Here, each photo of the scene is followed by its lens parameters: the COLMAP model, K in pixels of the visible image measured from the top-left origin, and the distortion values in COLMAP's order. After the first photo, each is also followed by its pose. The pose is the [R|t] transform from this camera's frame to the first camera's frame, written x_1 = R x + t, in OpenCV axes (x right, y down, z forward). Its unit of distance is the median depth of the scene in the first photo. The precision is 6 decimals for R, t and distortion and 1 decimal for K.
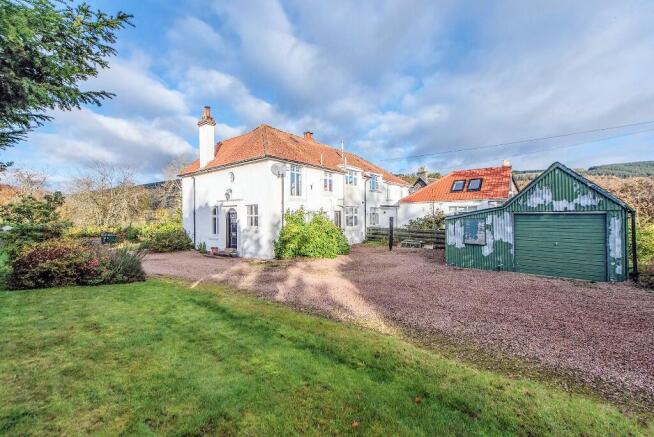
lens RADIAL K [[307.5, 0, 327.0], [0, 307.5, 218.5], [0, 0, 1]] dist [-0.000162, 0.000002]
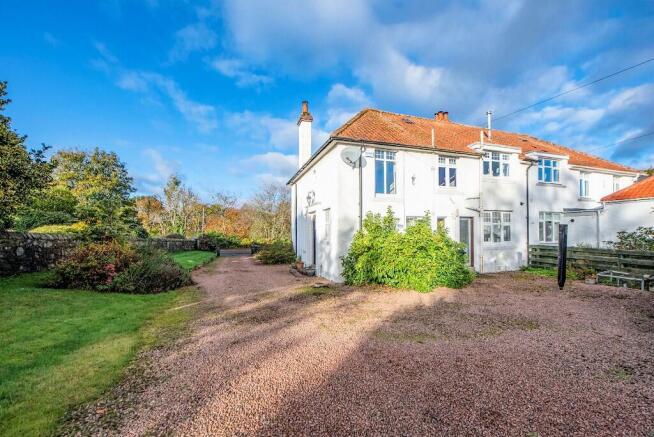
lens RADIAL K [[302.5, 0, 326.9], [0, 302.5, 233.1], [0, 0, 1]] dist [-0.033547, -0.000052]
pose [[0.812569, 0.007398, -0.582818, 0.159575], [-0.015215, 0.999848, -0.008520, 0.018321], [0.582666, 0.015791, 0.812558, 0.328998]]
